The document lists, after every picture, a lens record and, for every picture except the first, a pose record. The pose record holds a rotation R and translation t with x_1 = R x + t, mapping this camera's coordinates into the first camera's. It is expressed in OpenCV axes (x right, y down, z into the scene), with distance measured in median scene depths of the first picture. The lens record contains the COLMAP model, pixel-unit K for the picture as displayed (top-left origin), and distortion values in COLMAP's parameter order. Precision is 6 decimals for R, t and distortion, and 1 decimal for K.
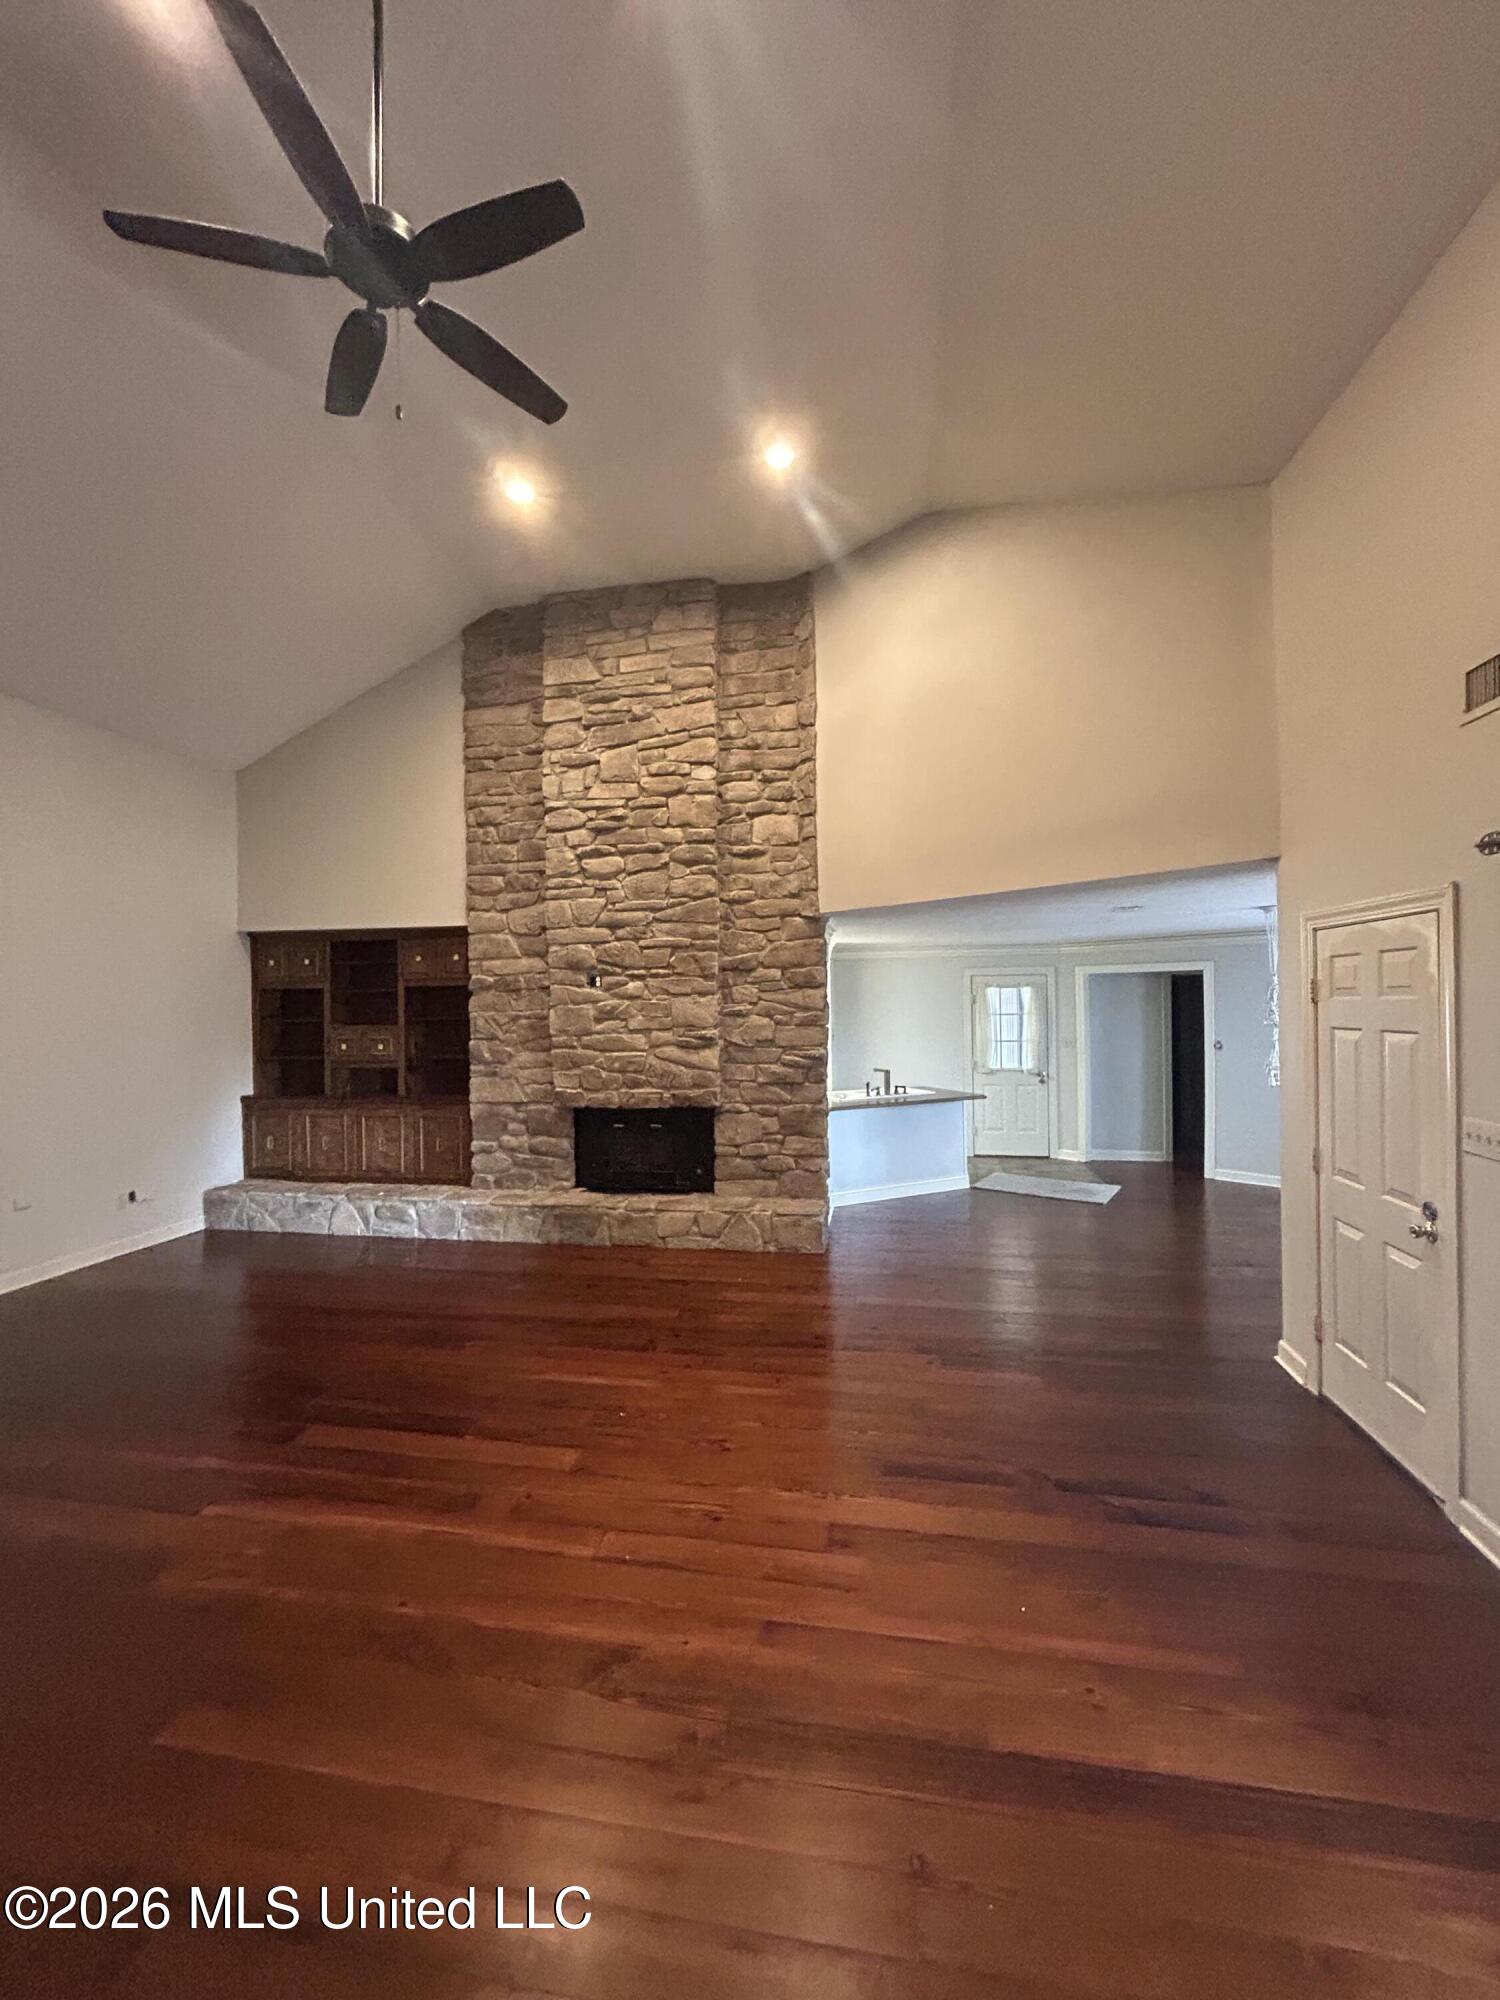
lens RADIAL K [[804.8, 0, 759.0], [0, 804.8, 998.3], [0, 0, 1]] dist [-0.001427, -0.000108]
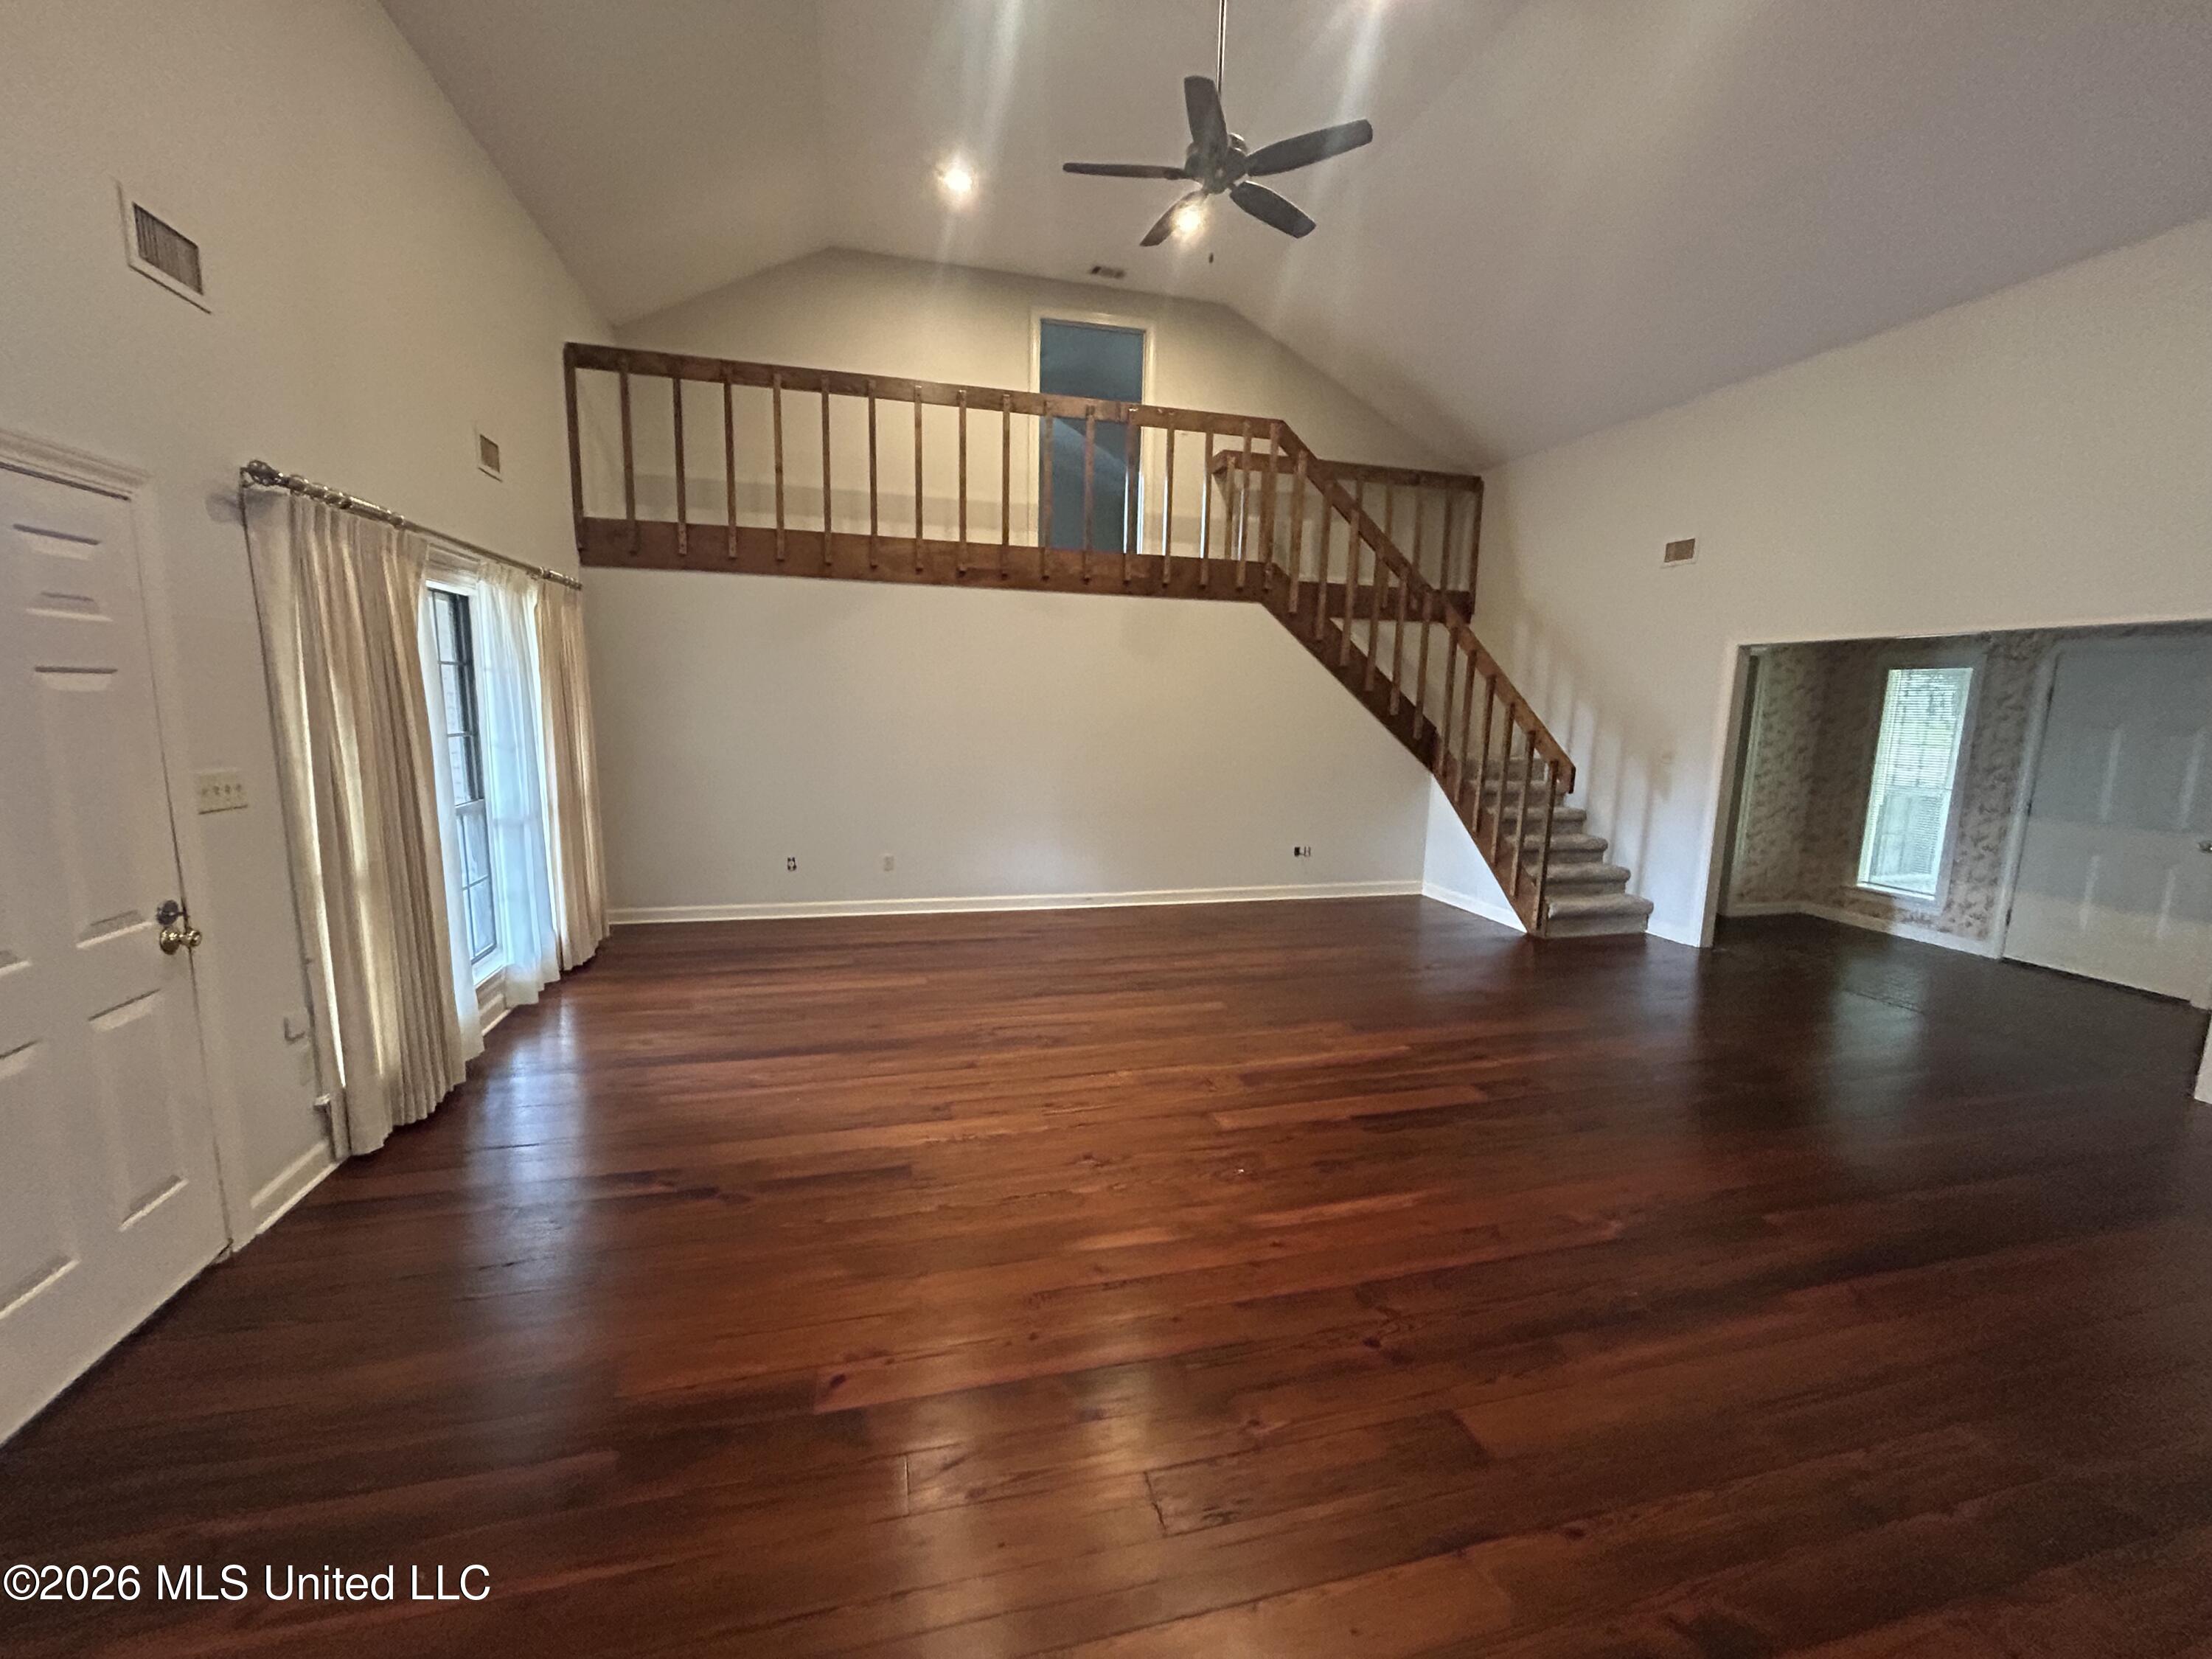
lens RADIAL K [[890.1, 0, 1113.9], [0, 890.1, 828.3], [0, 0, 1]] dist [-0.001427, -0.000108]
pose [[-0.903752, 0.055627, -0.424426, 0.375209], [-0.011397, 0.988042, 0.153765, 0.046450], [0.427904, 0.143803, -0.892311, 2.067857]]
